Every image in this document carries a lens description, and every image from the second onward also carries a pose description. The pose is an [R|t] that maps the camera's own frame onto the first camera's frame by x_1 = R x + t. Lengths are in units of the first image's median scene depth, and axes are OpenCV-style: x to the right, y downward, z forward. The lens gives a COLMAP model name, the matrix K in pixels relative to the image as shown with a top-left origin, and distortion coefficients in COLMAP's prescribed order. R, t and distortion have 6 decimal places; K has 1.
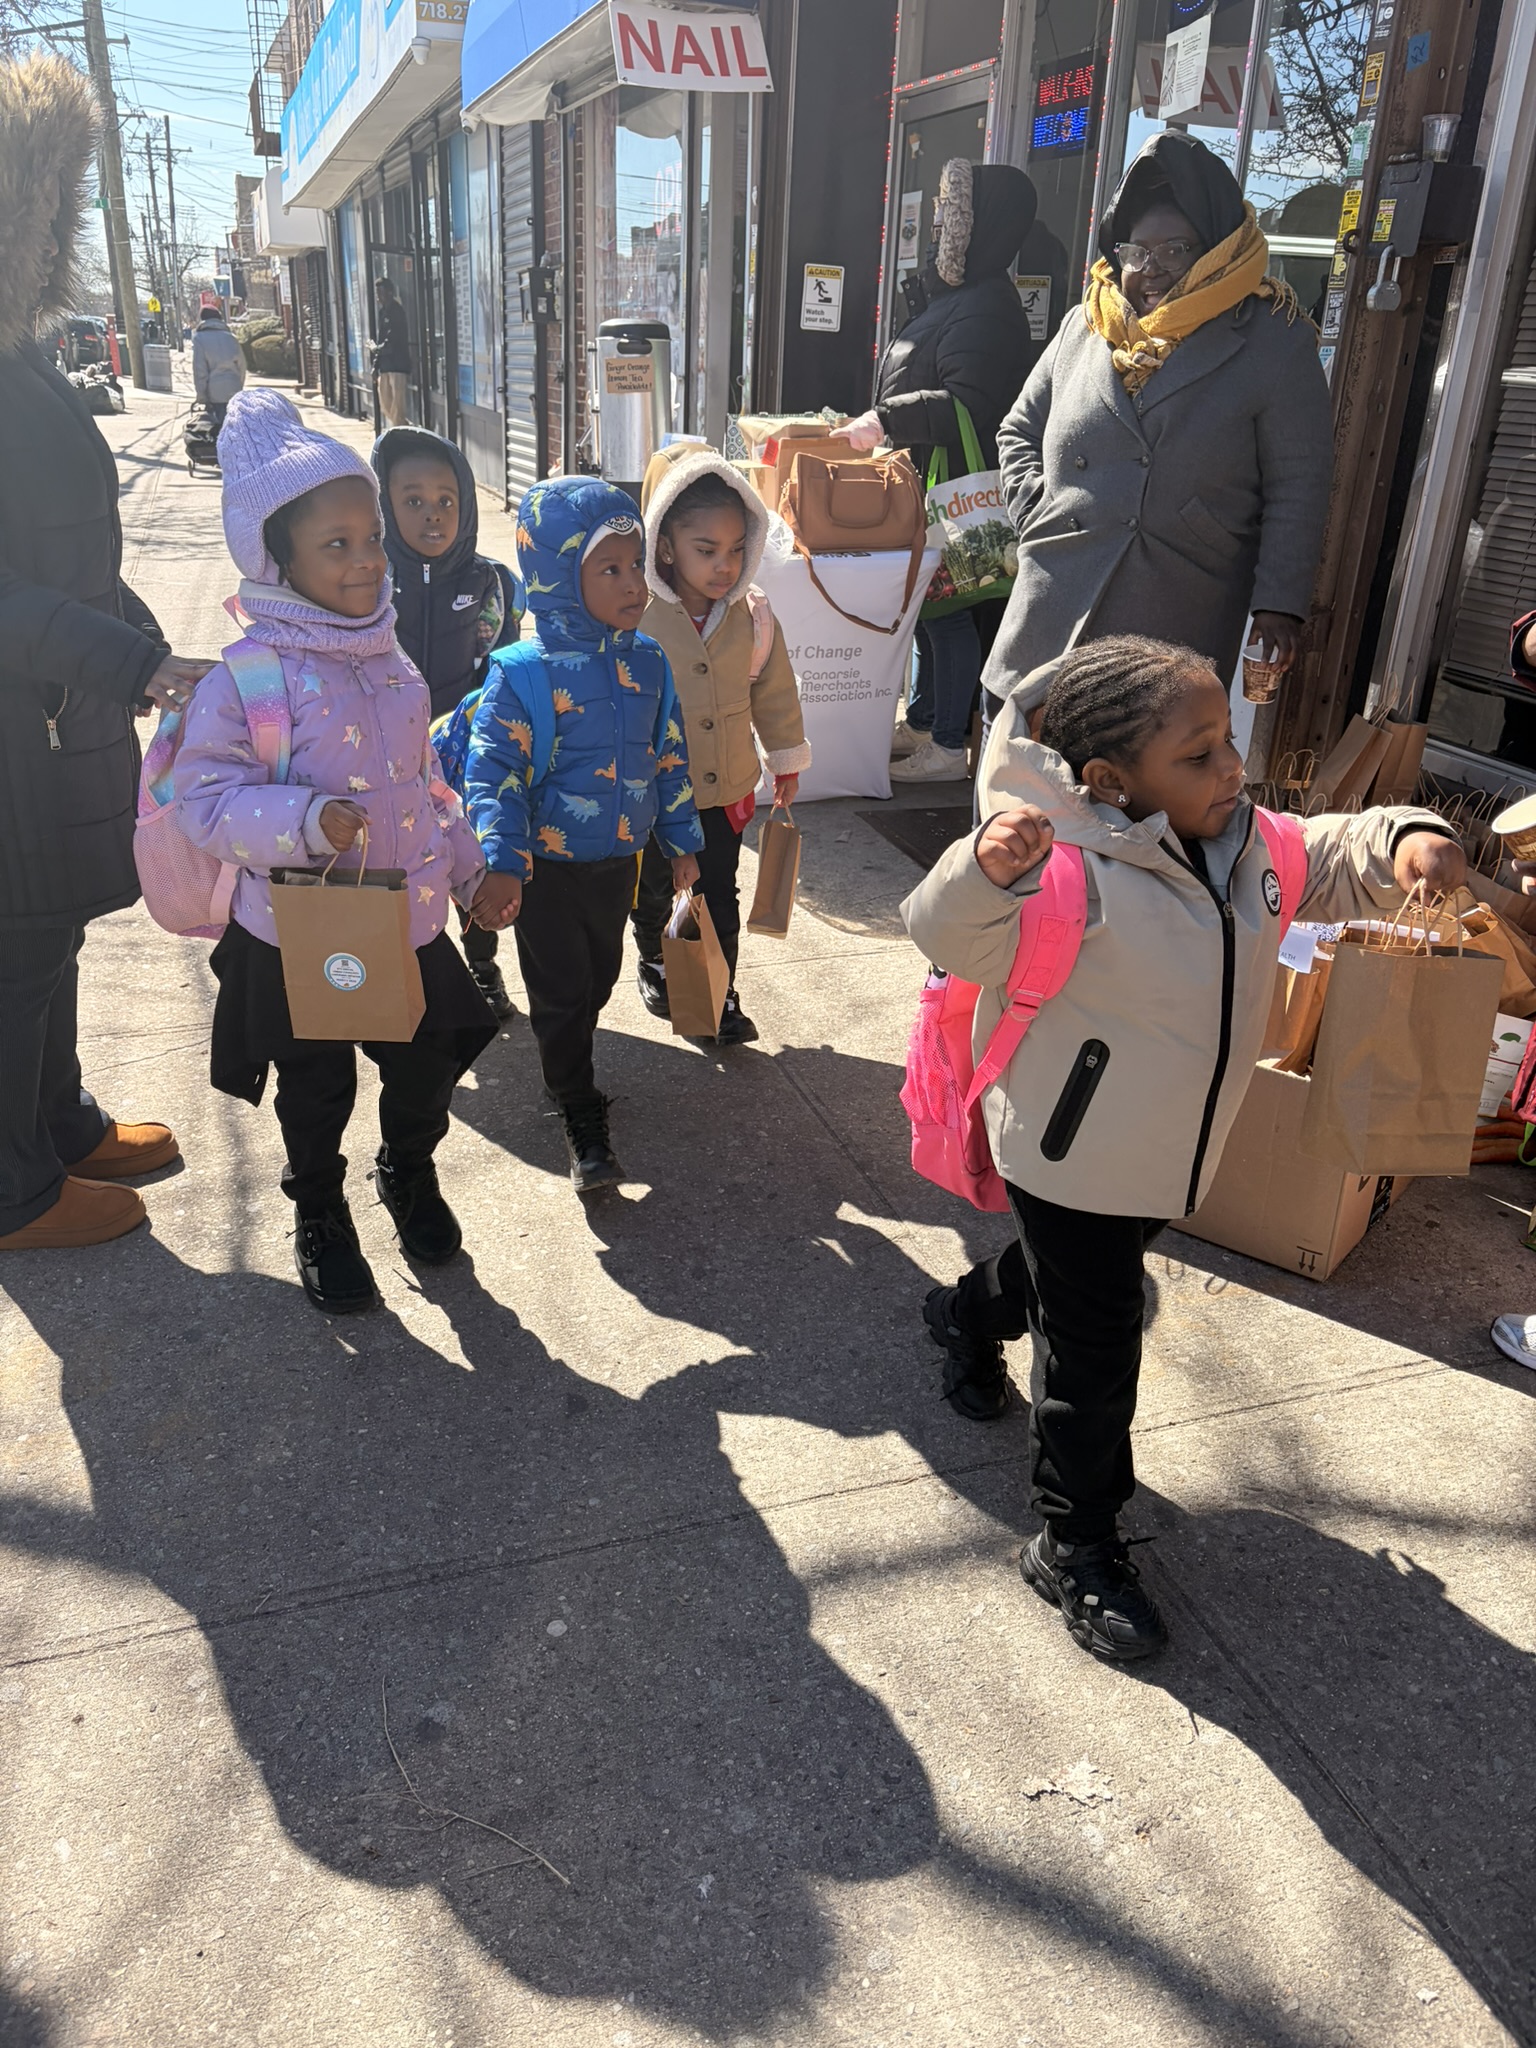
lens RADIAL K [[1545.0, 0, 768.1], [0, 1545.0, 1025.2], [0, 0, 1]] dist [0.015320, -0.024025]
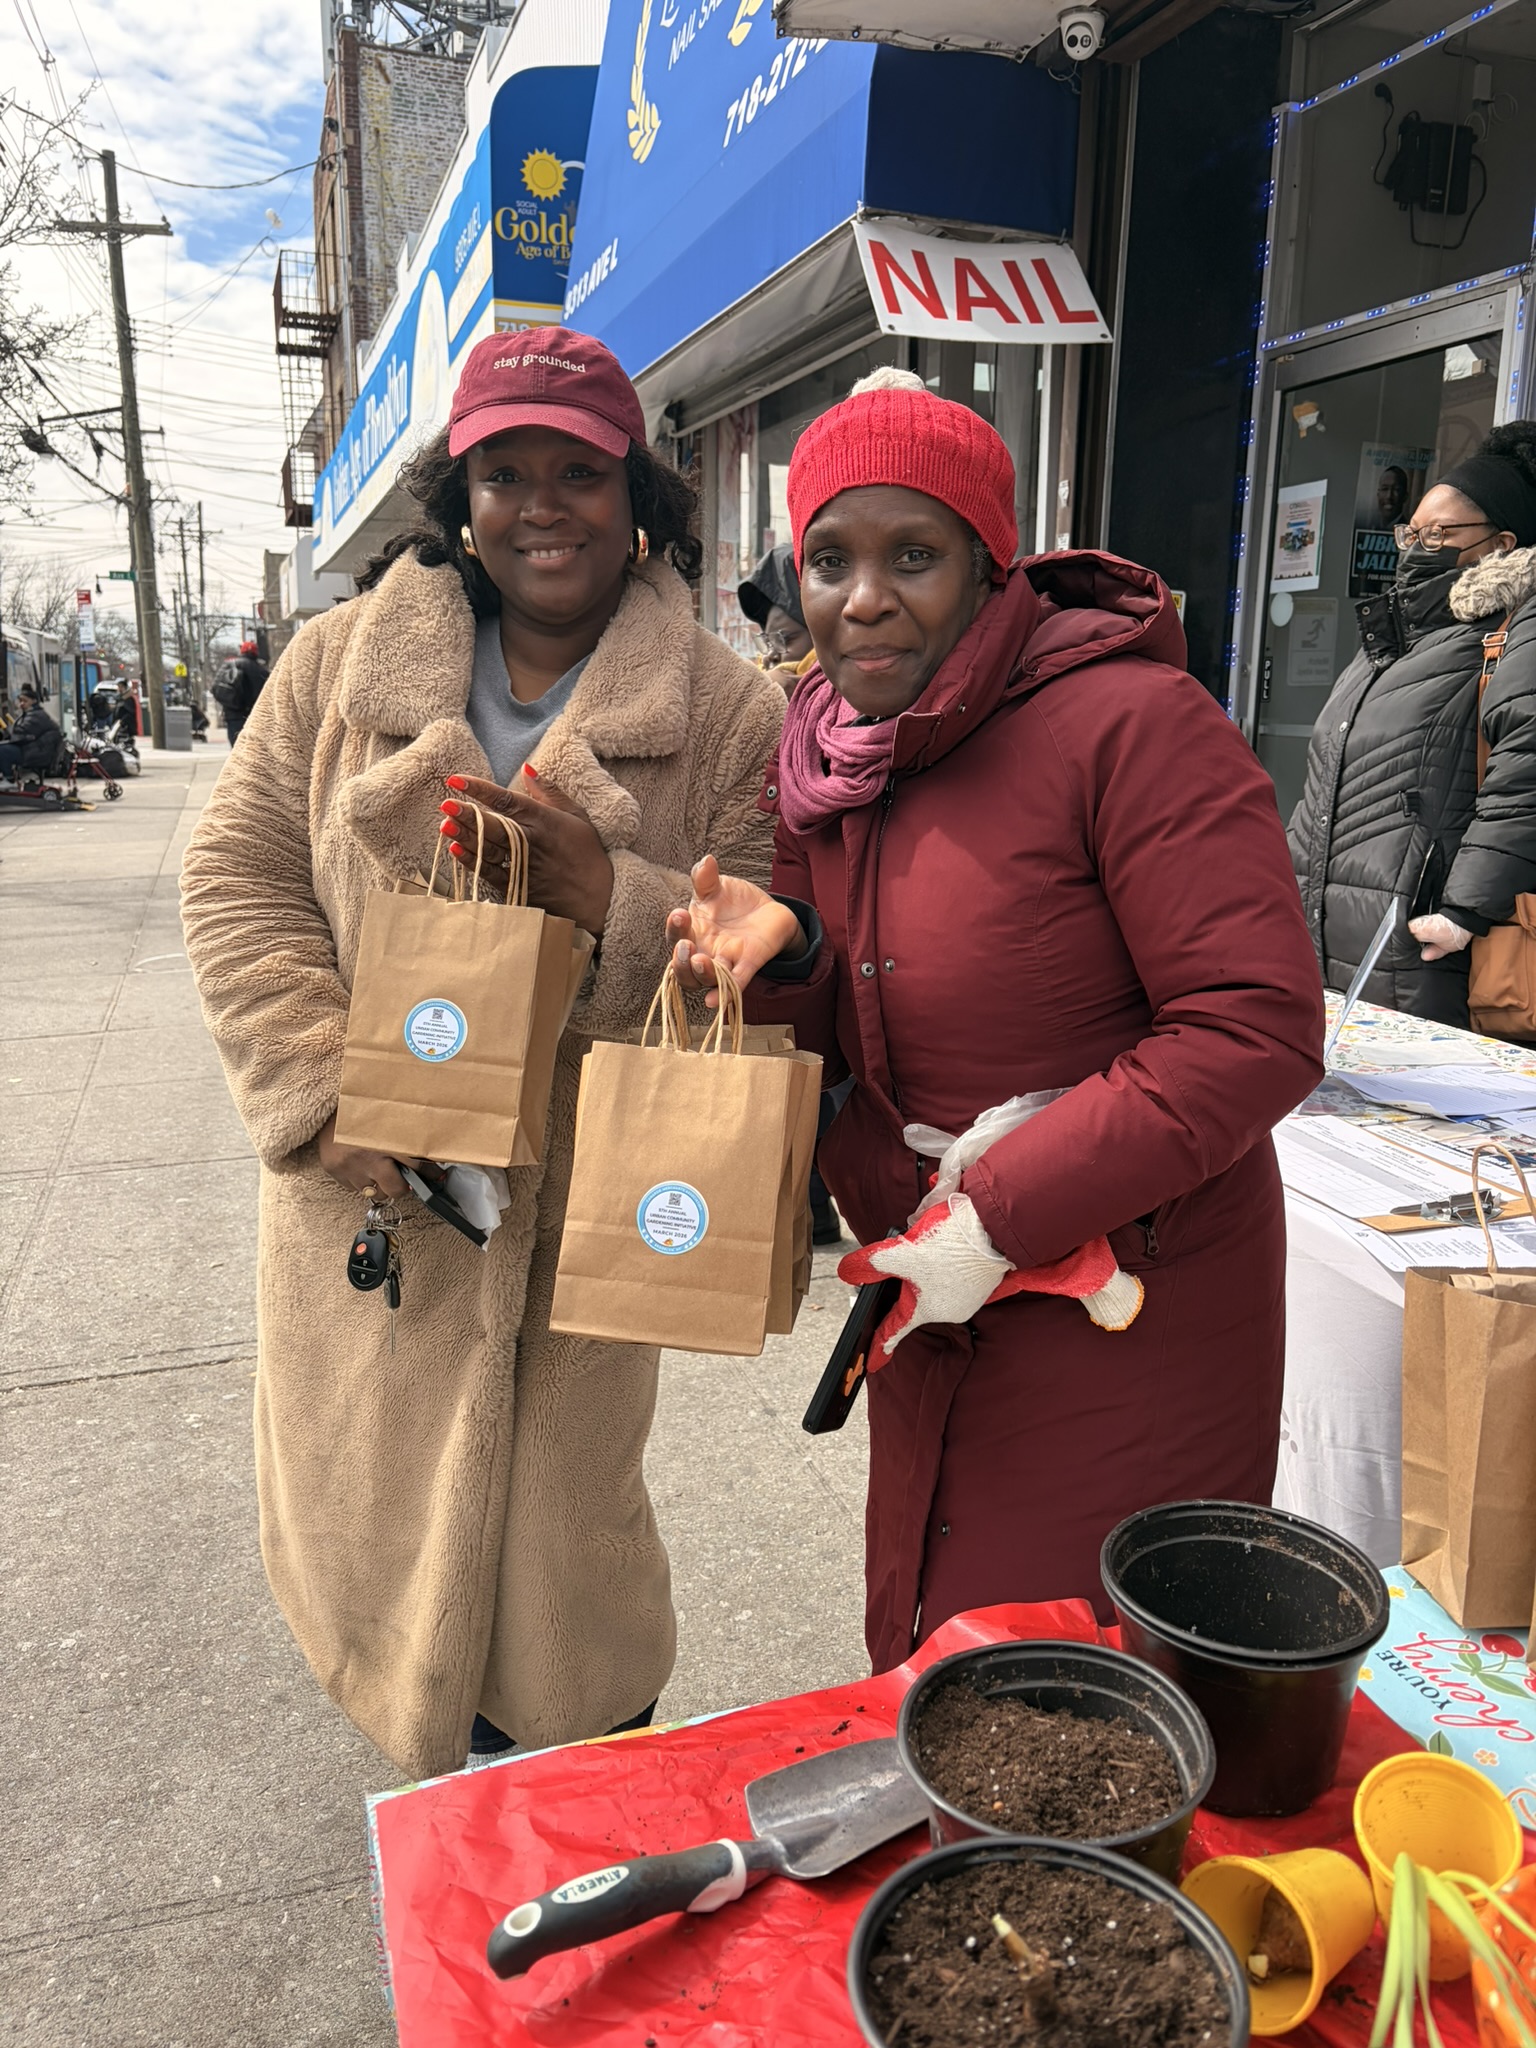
lens RADIAL K [[1545.0, 0, 781.1], [0, 1545.0, 1028.0], [0, 0, 1]] dist [0.015320, -0.024025]
pose [[0.999529, -0.029466, 0.008620, -0.034900], [0.030586, 0.979992, -0.196675, -0.046076], [-0.002652, 0.196846, 0.980431, 0.098107]]
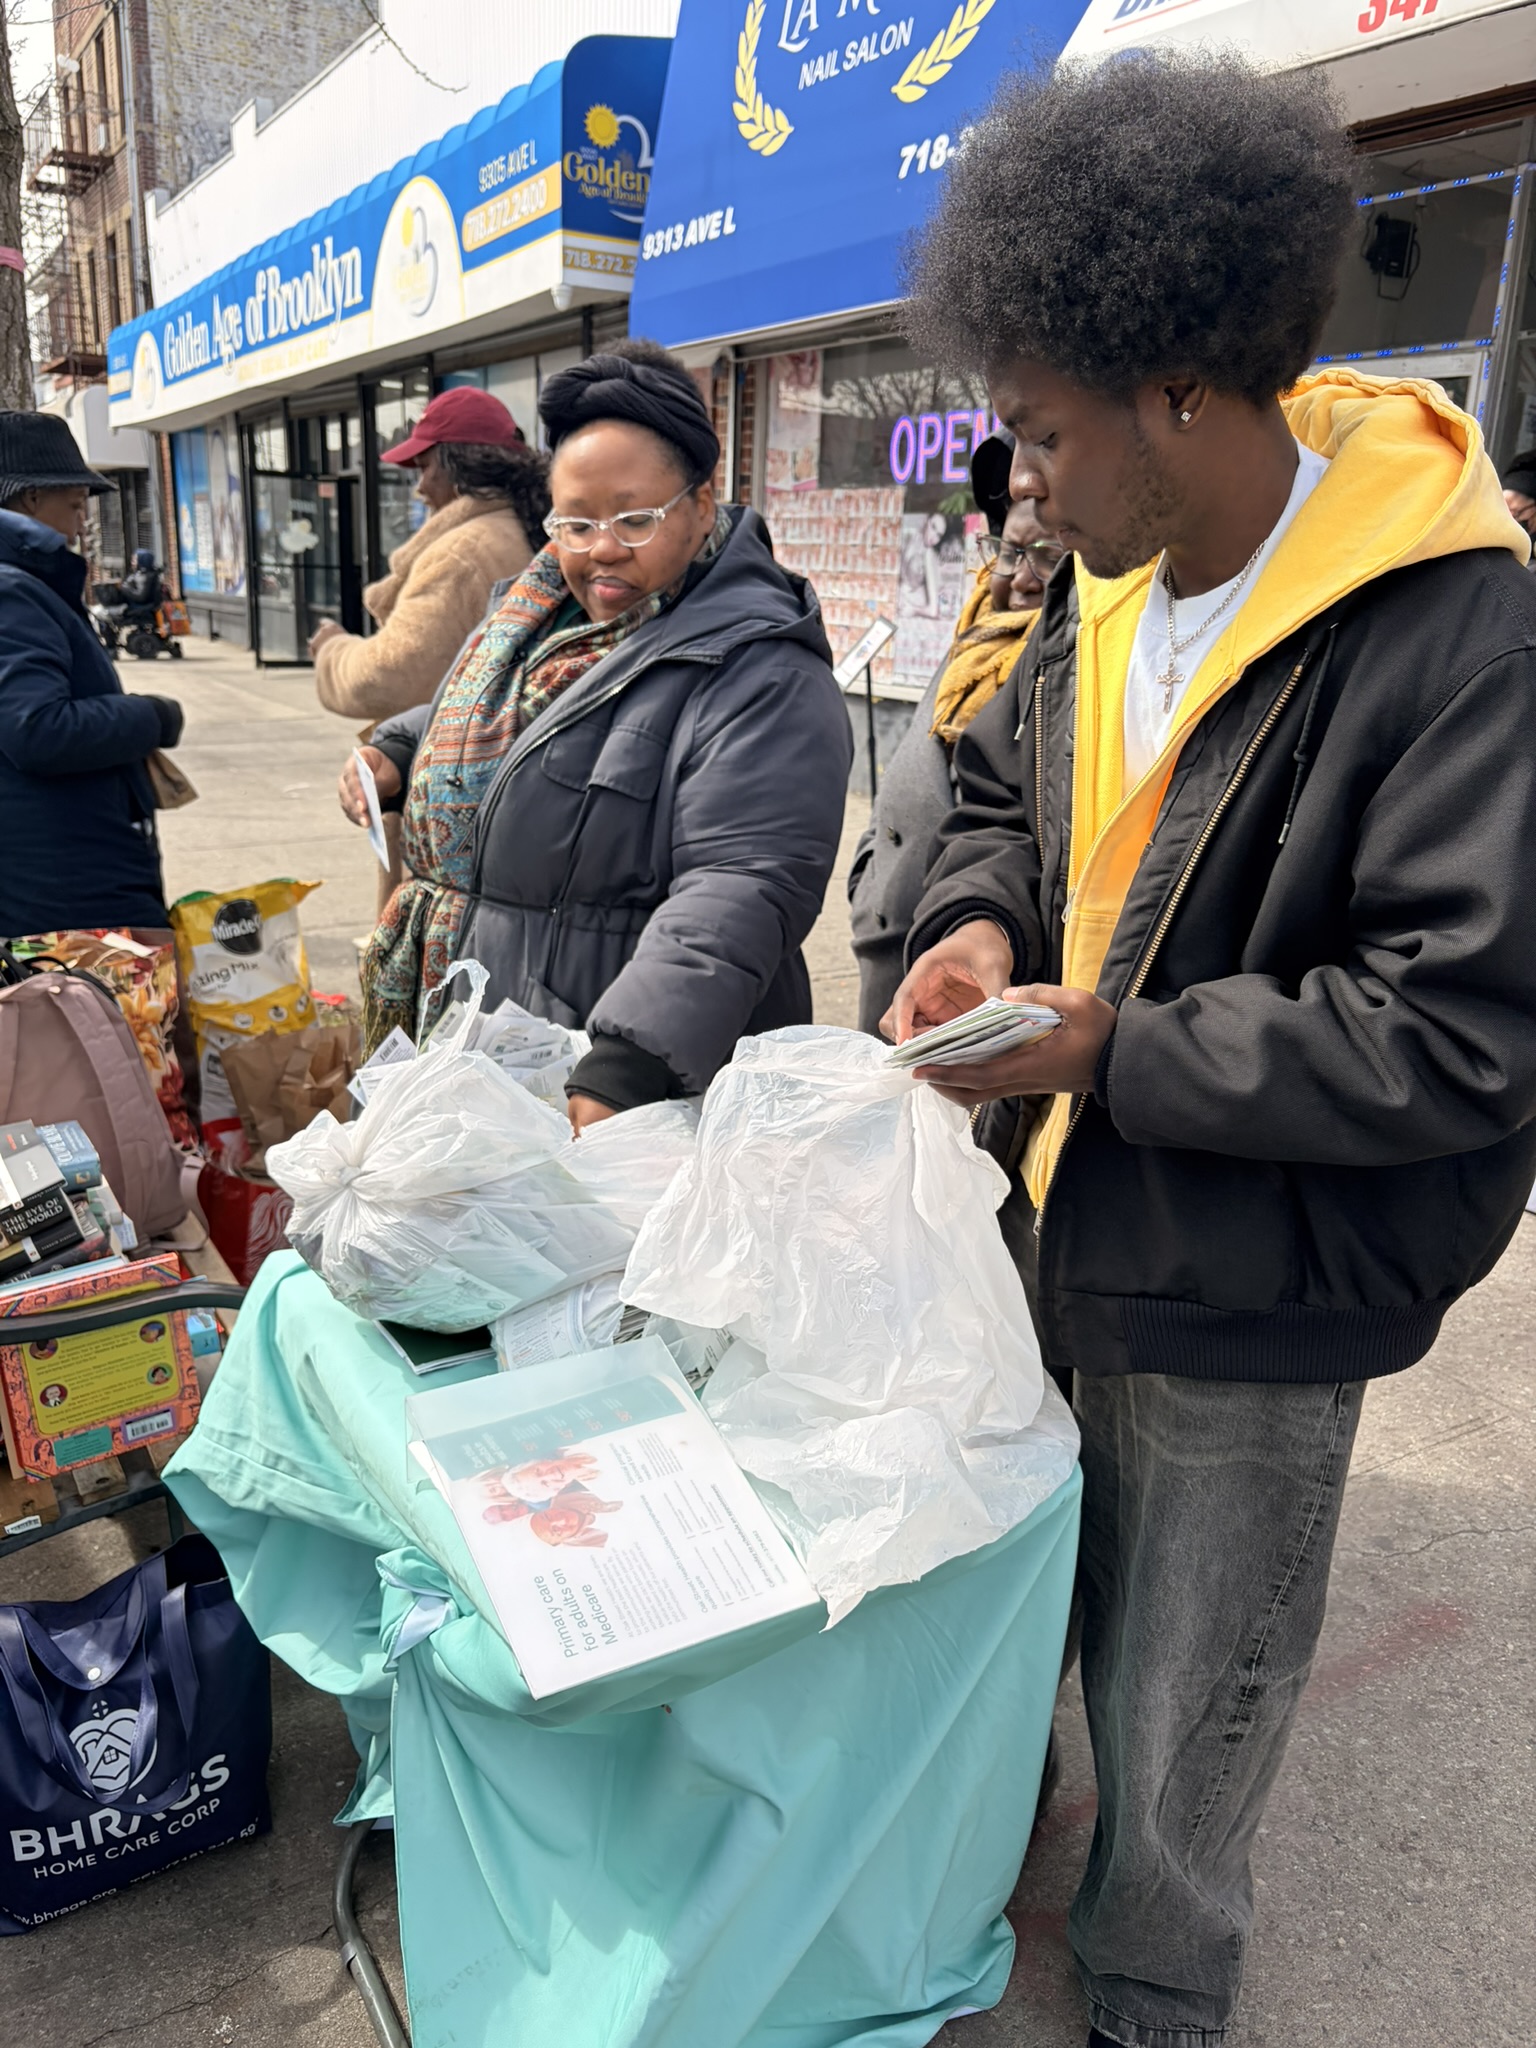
lens RADIAL K [[1545.0, 0, 763.5], [0, 1545.0, 1021.9], [0, 0, 1]] dist [0.015320, -0.024025]
pose [[0.976690, -0.065438, 0.204439, -0.129417], [0.089067, 0.990088, -0.108595, -0.016554], [-0.195306, 0.124272, 0.972837, 0.021634]]
